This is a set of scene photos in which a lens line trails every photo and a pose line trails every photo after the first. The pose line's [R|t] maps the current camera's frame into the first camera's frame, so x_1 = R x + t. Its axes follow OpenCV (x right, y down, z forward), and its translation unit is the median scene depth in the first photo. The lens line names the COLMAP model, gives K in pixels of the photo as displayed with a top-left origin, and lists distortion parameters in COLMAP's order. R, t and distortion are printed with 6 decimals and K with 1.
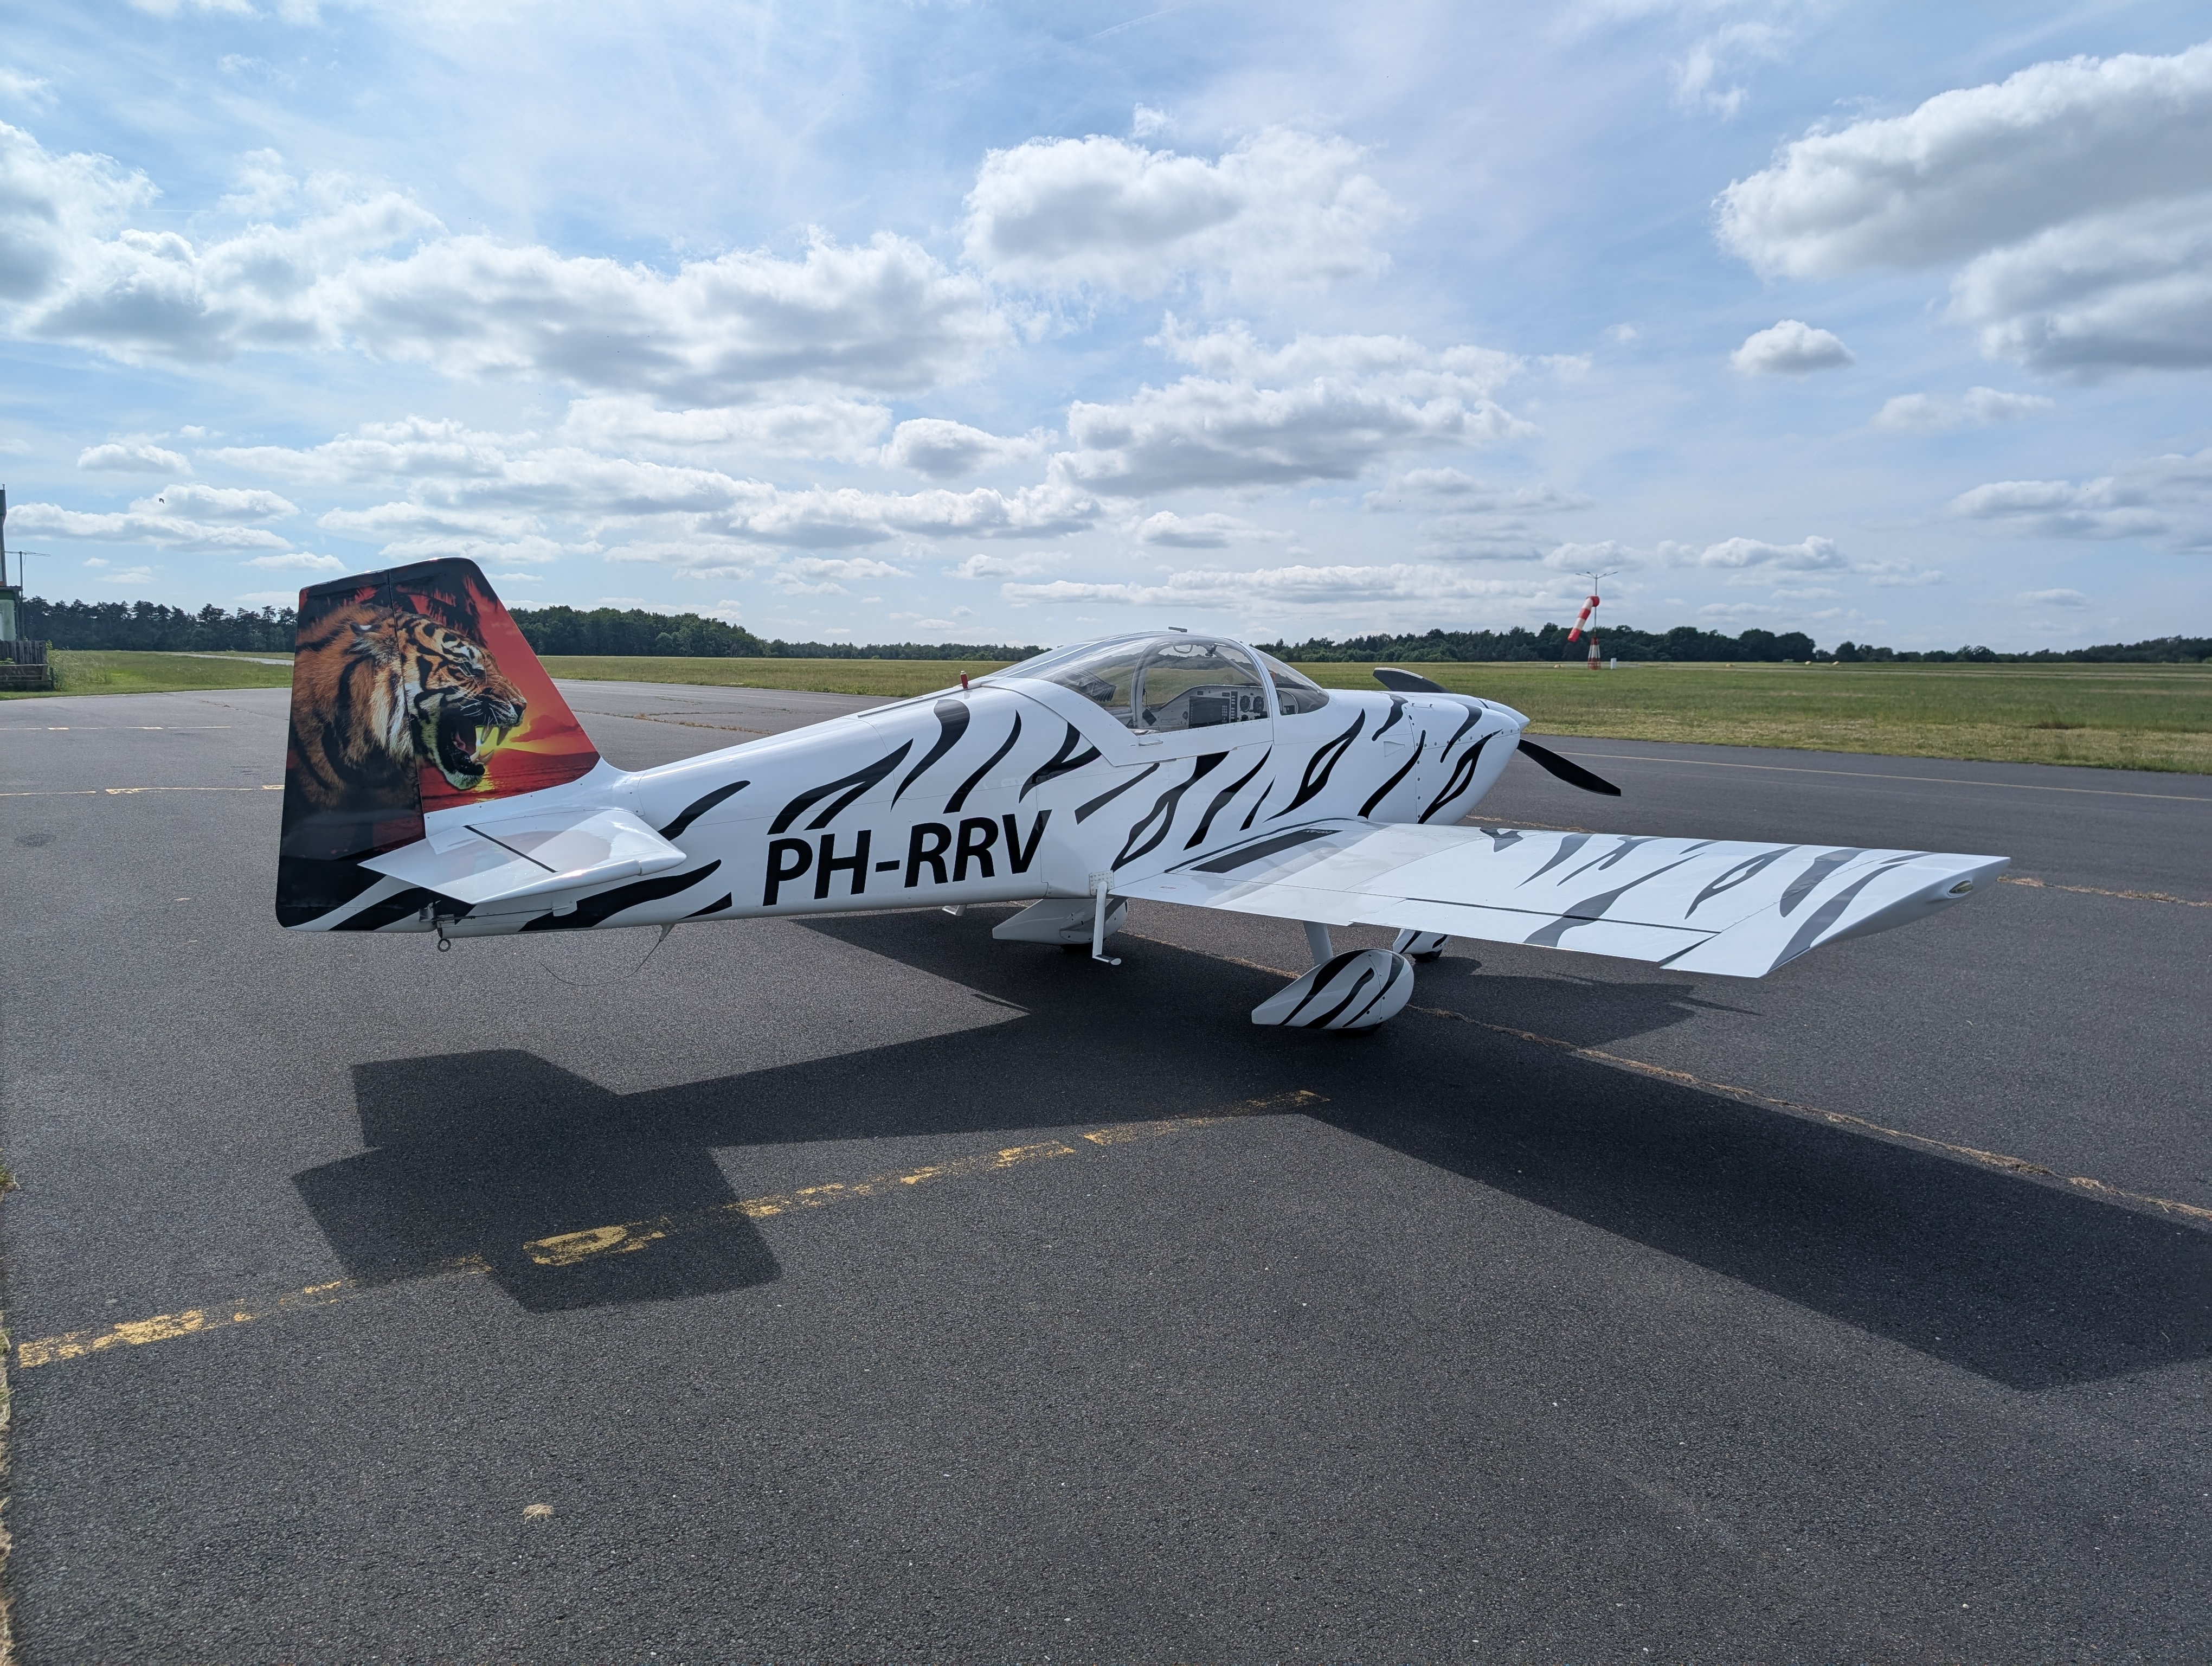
lens RADIAL K [[1594.5, 0, 1101.5], [0, 1594.5, 849.8], [0, 0, 1]] dist [0.005127, -0.004048]
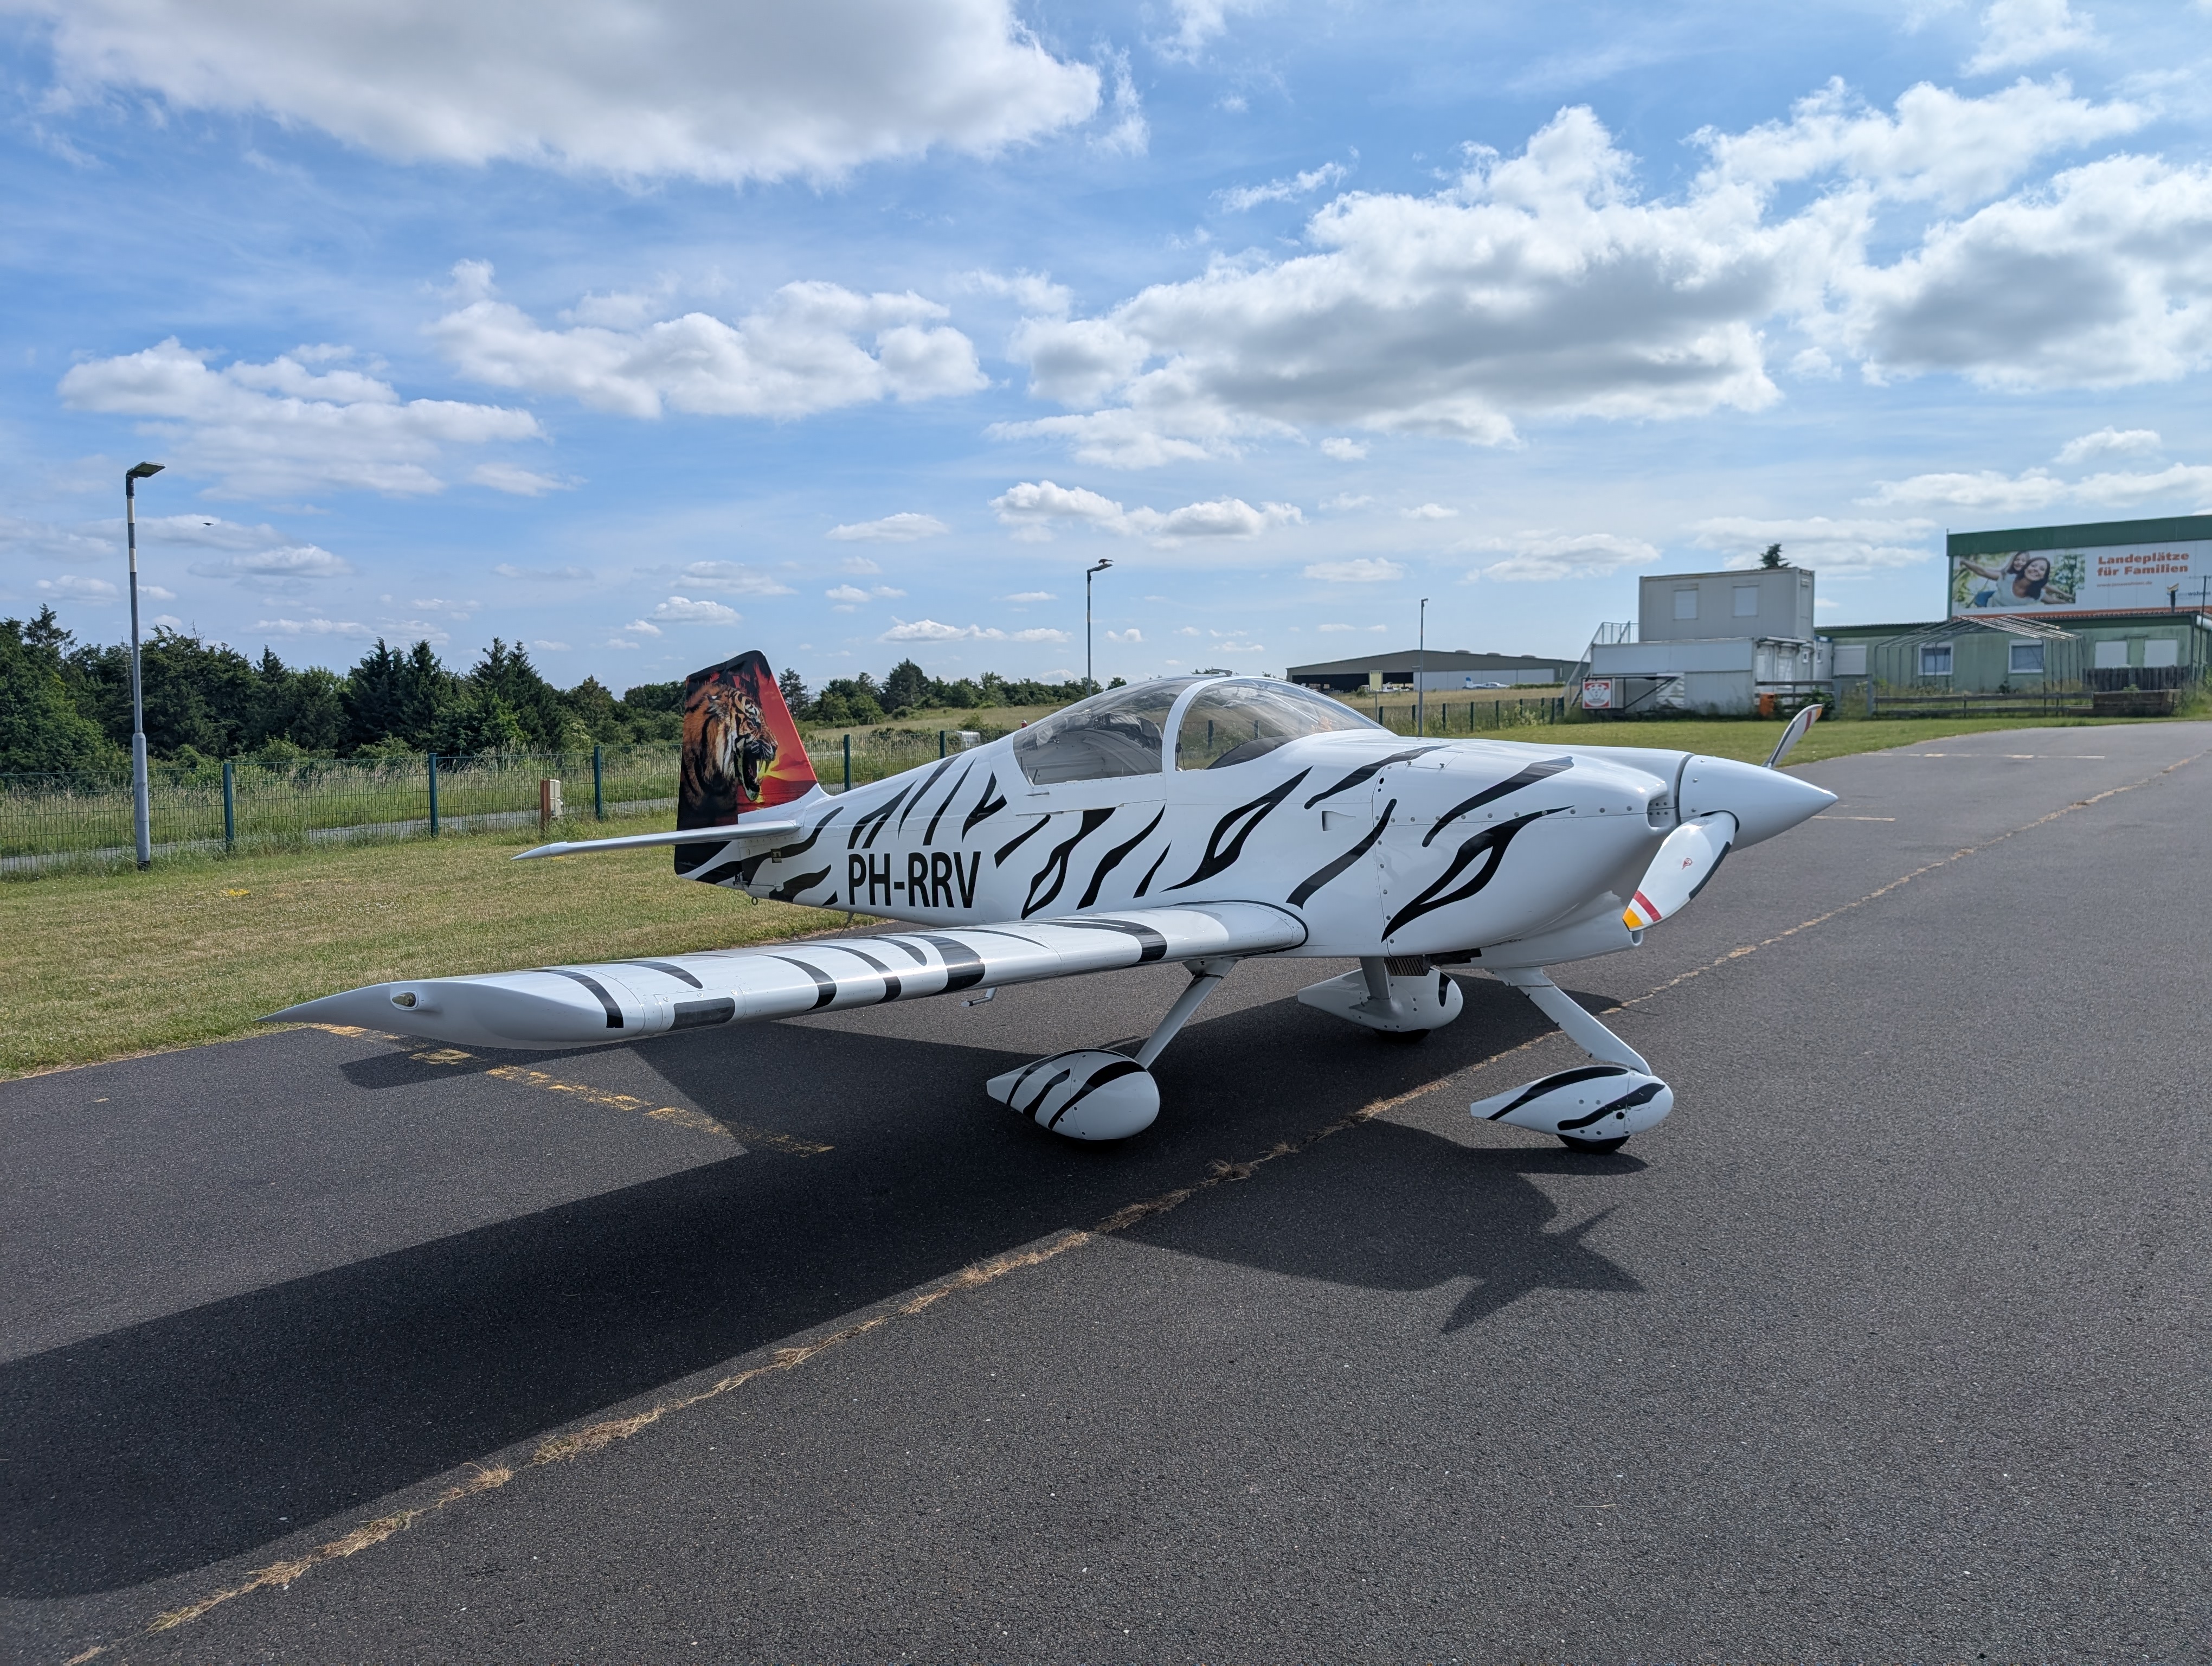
lens RADIAL K [[1594.5, 0, 1098.9], [0, 1594.5, 822.4], [0, 0, 1]] dist [0.005127, -0.004048]
pose [[0.258009, 0.062375, -0.964127, 1.051084], [-0.091571, 0.995000, 0.039867, -0.098015], [0.961793, 0.078000, 0.262431, 0.831212]]
